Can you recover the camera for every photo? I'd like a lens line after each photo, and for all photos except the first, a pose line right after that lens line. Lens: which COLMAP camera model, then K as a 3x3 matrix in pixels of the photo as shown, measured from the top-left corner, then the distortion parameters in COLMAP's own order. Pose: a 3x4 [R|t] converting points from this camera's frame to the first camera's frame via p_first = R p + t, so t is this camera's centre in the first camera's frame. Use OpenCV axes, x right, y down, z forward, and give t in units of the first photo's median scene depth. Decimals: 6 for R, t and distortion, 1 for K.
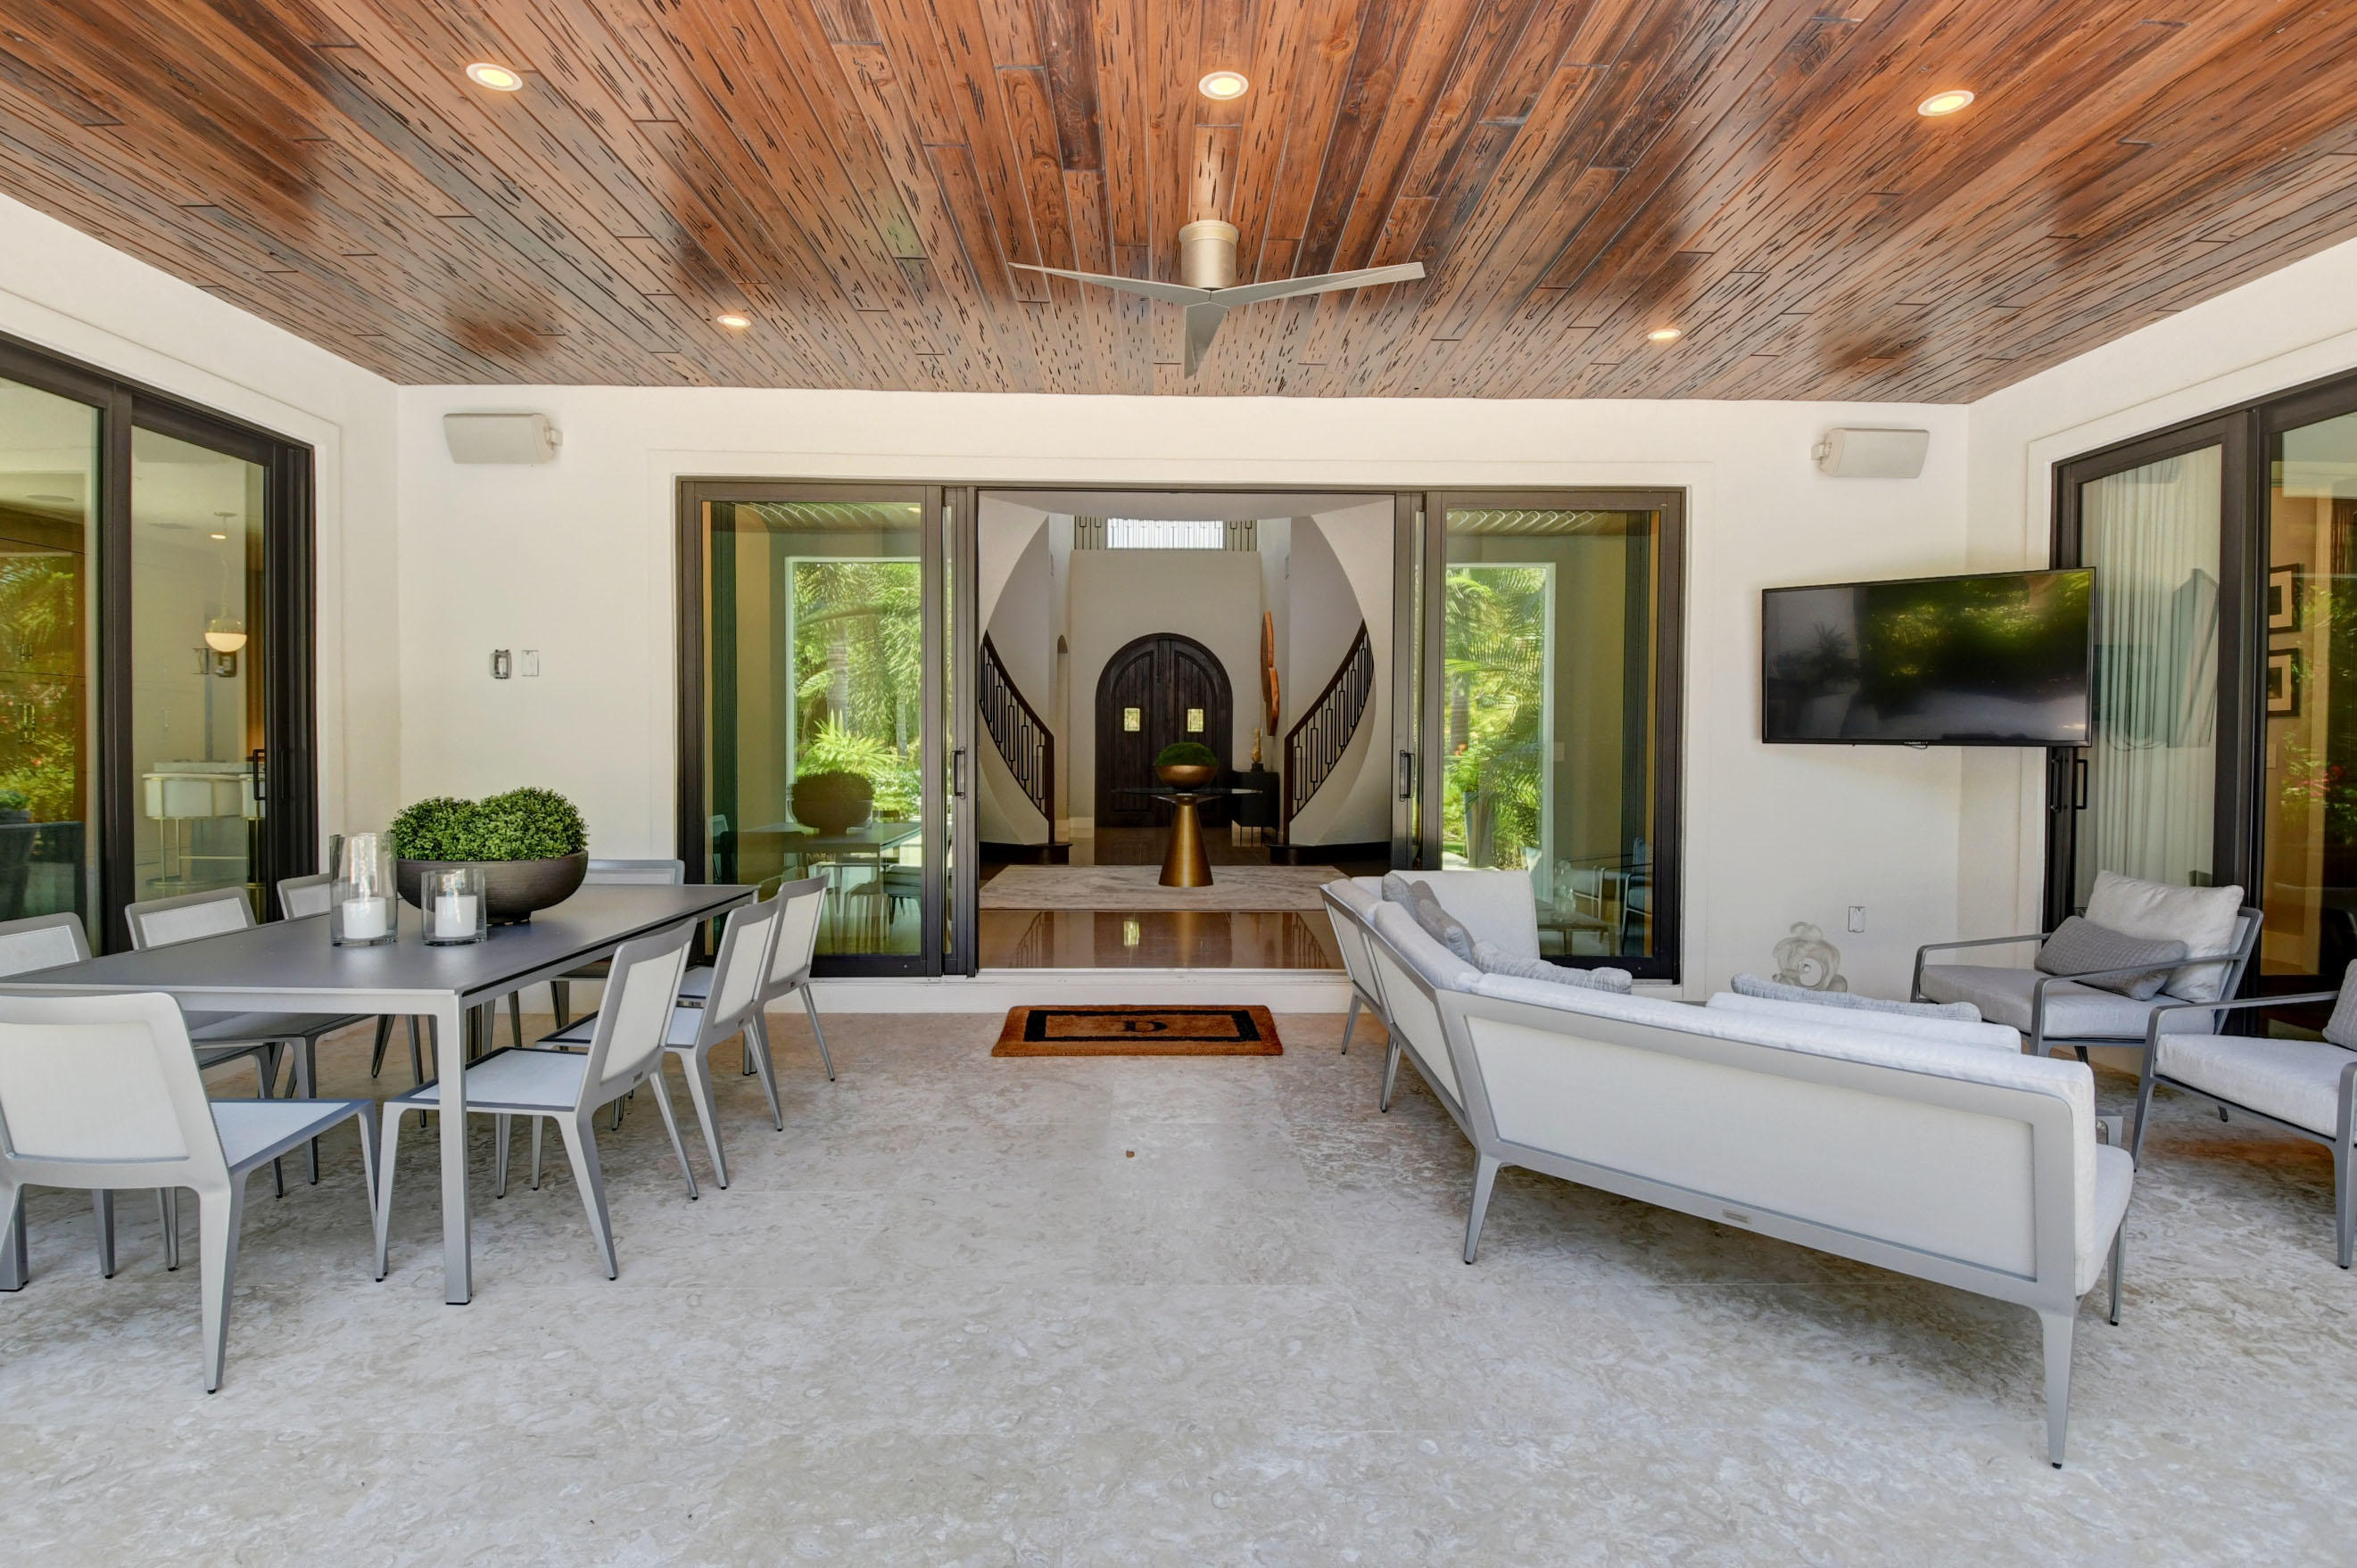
lens RADIAL K [[1143.6, 0, 1134.8], [0, 1143.6, 776.3], [0, 0, 1]] dist [-0.010849, -0.005937]
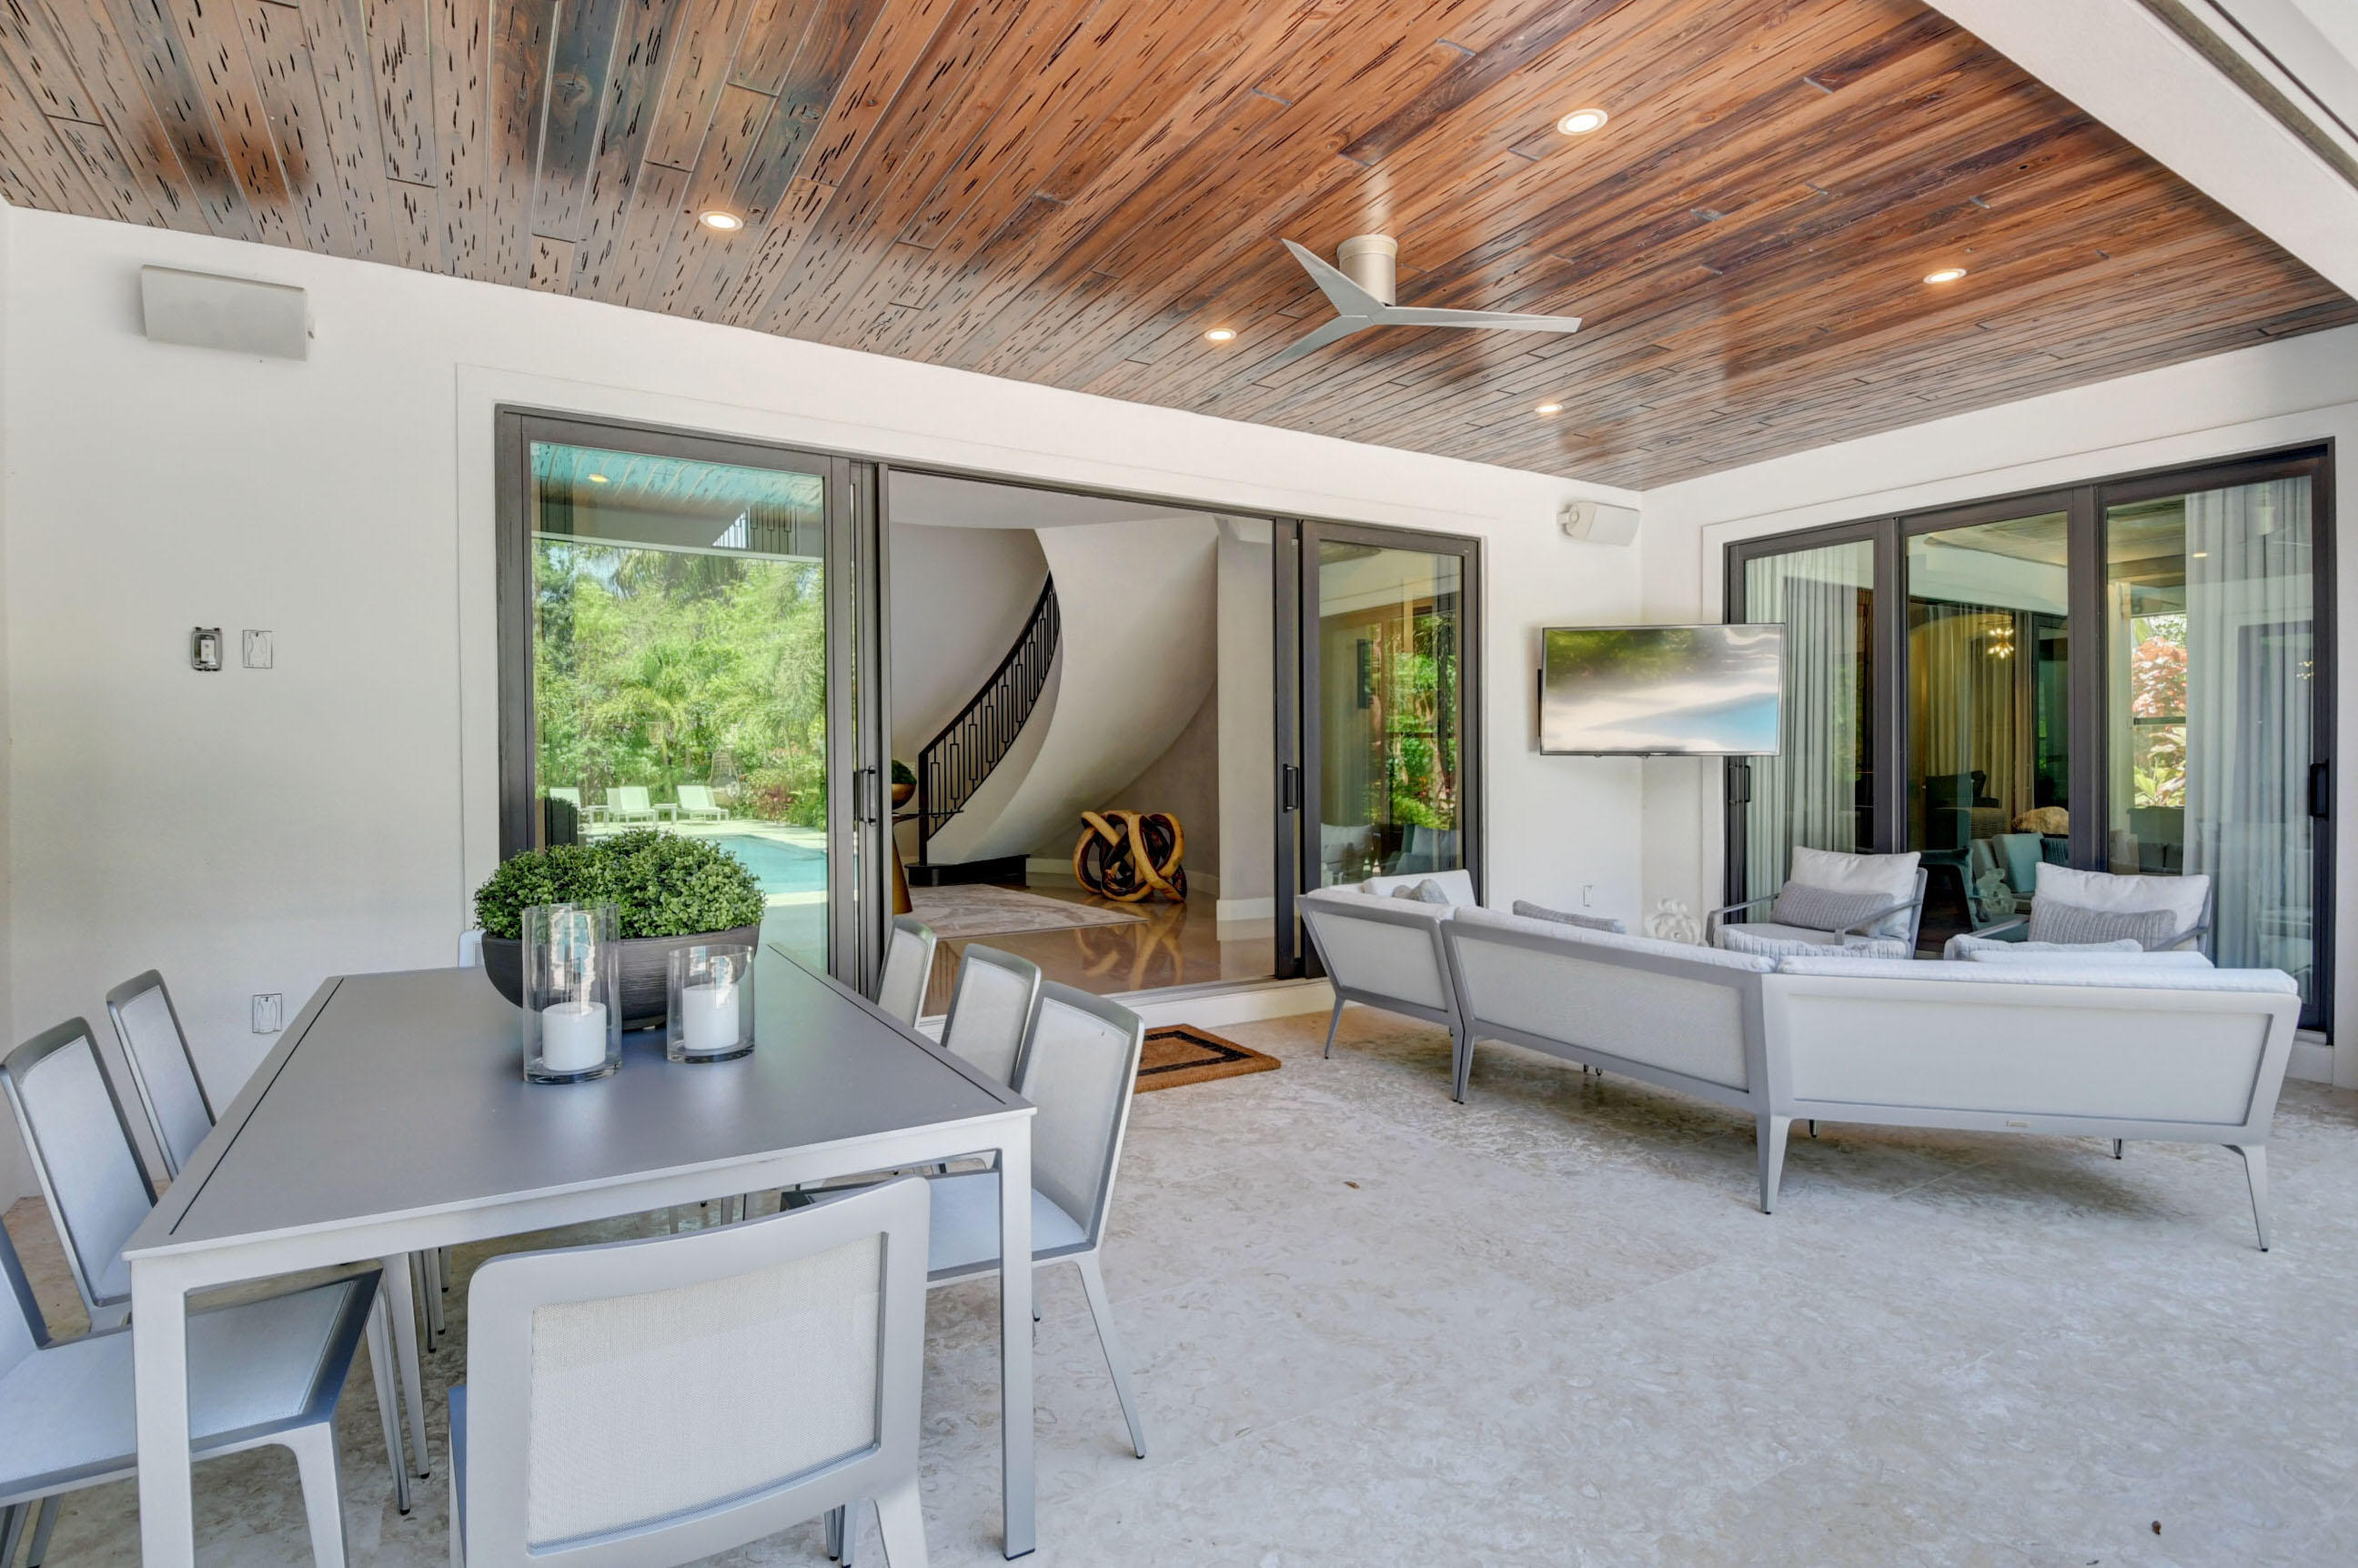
lens RADIAL K [[1144.1, 0, 1132.7], [0, 1144.1, 781.2], [0, 0, 1]] dist [-0.010849, -0.005937]
pose [[0.871954, -0.017656, 0.489270, -0.617157], [0.022369, 0.999743, -0.003786, -0.010347], [-0.489077, 0.014246, 0.872124, 0.239430]]
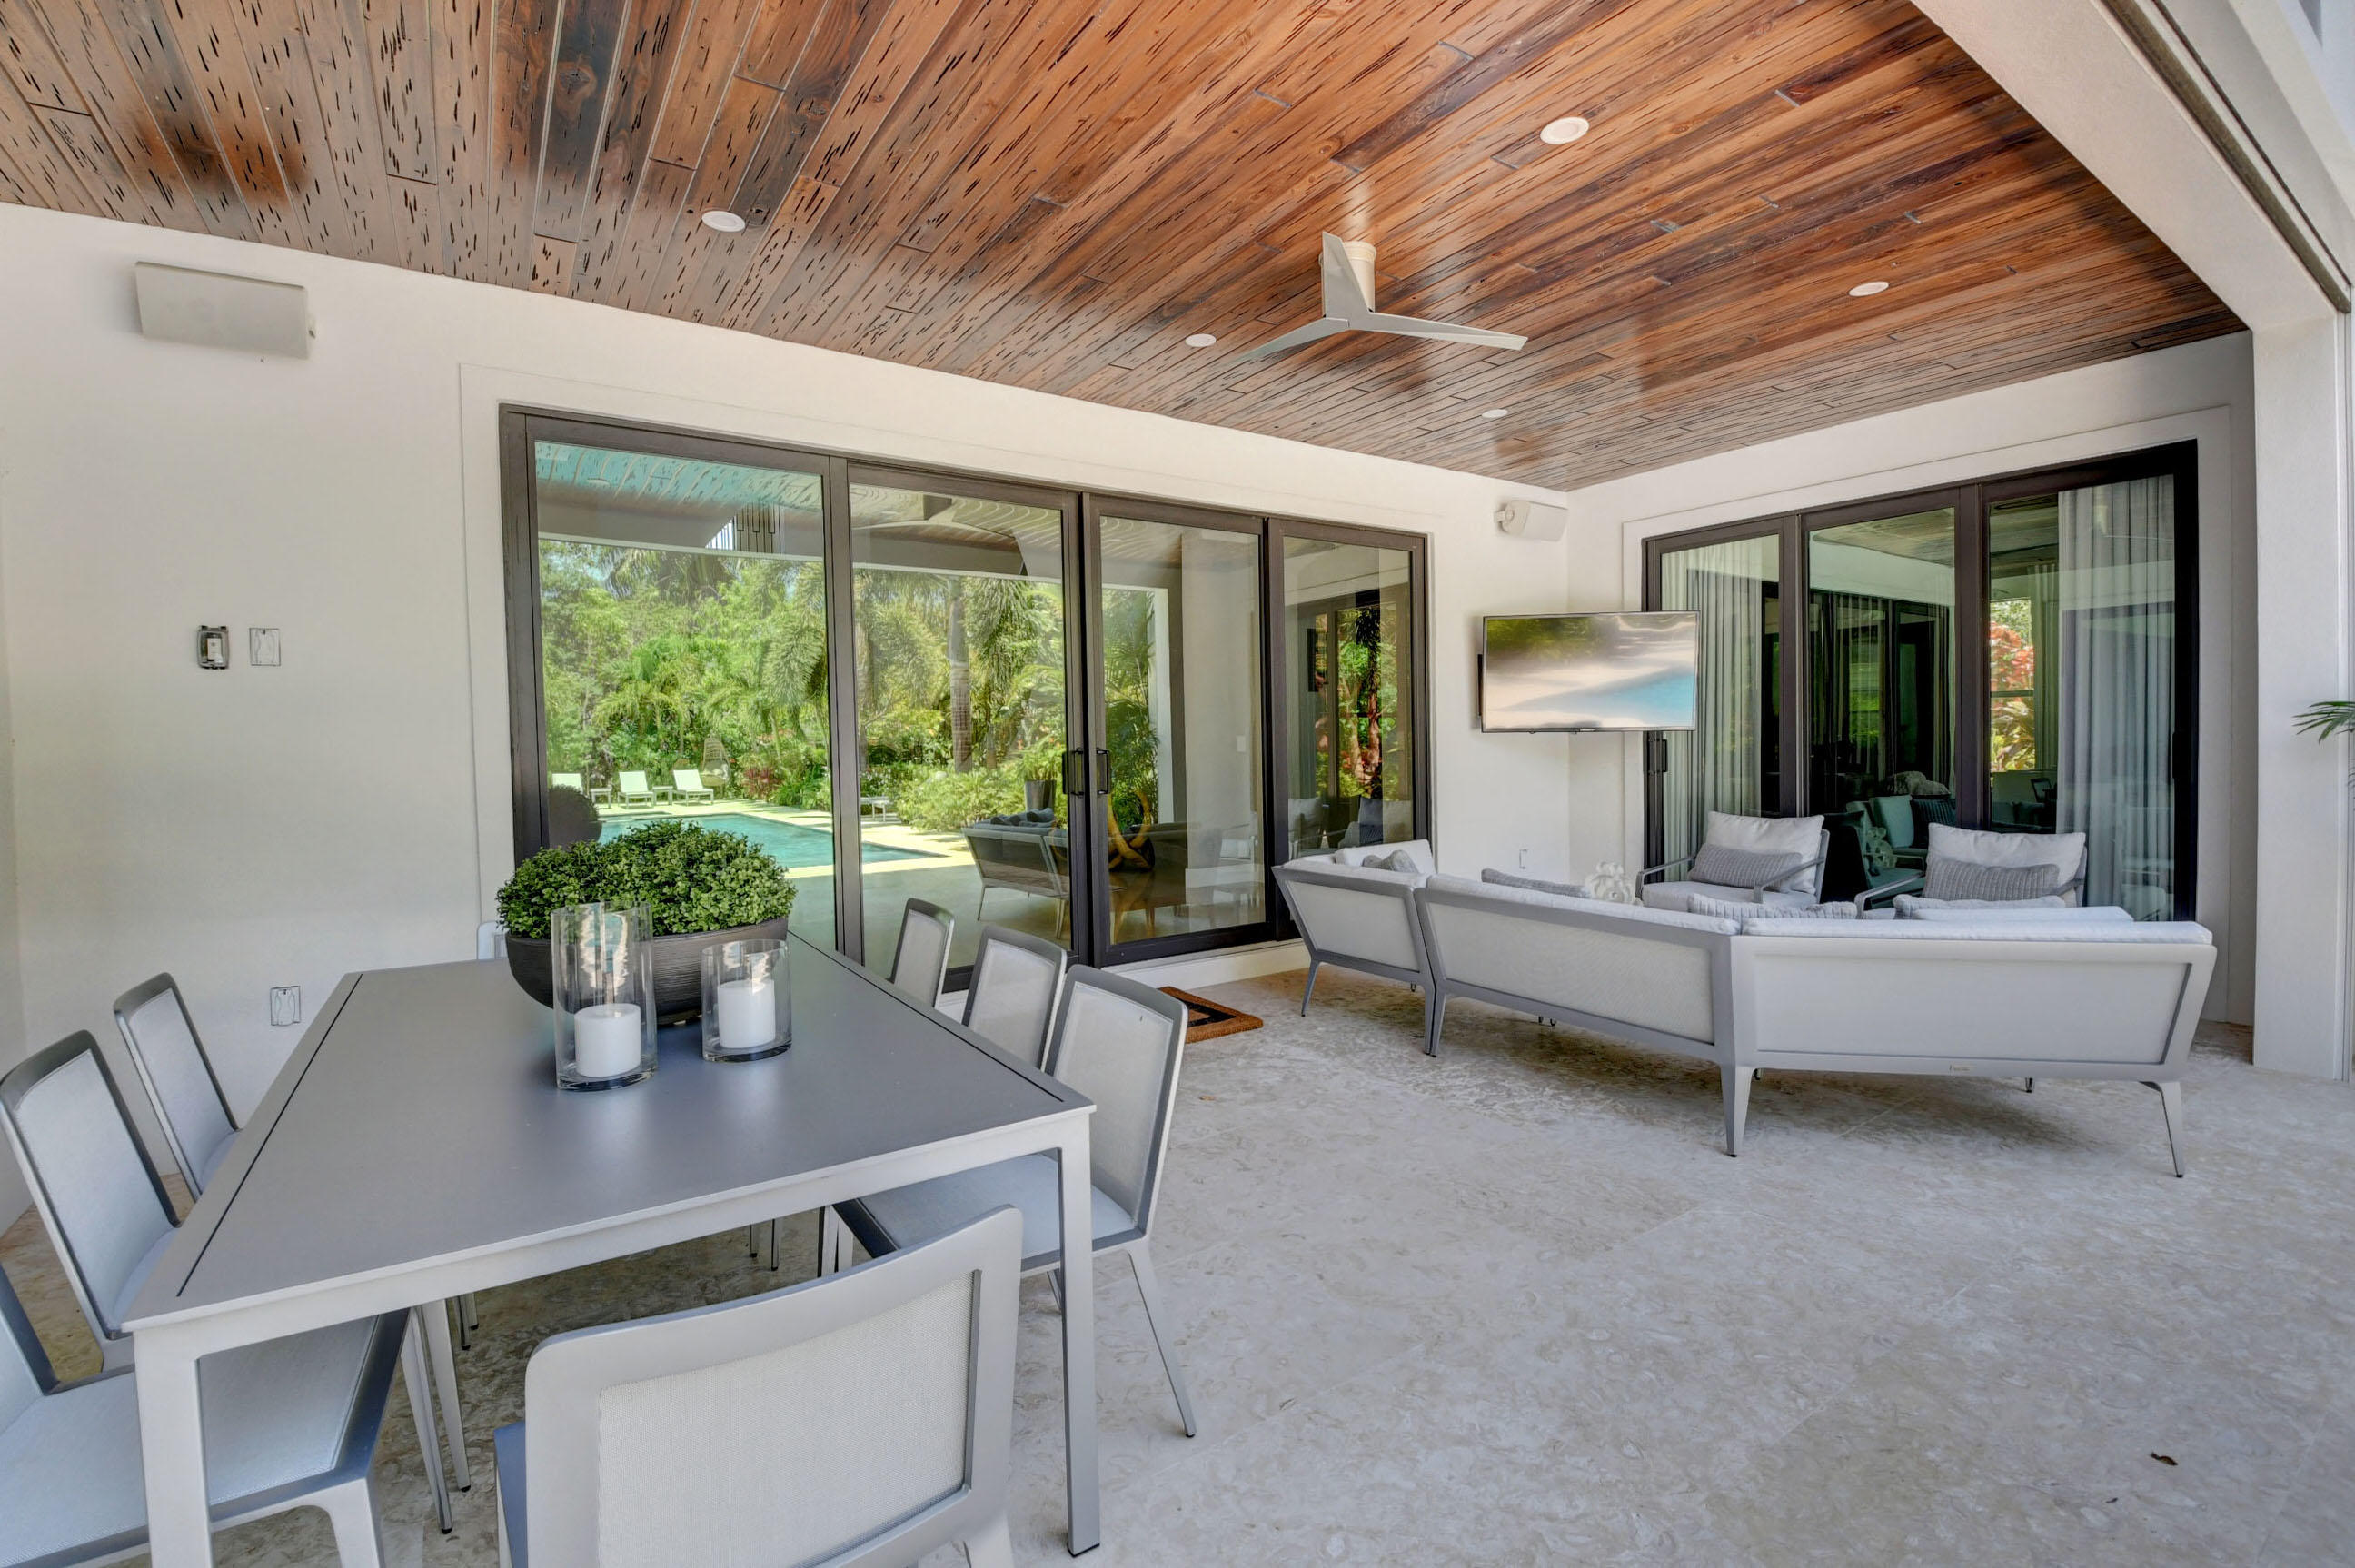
lens RADIAL K [[1024.2, 0, 1138.1], [0, 1024.2, 776.0], [0, 0, 1]] dist [-0.018803, -0.002798]
pose [[0.845326, -0.039813, 0.532765, -0.624623], [0.037545, 0.999181, 0.015095, -0.017356], [-0.532929, 0.007242, 0.846129, 0.315644]]
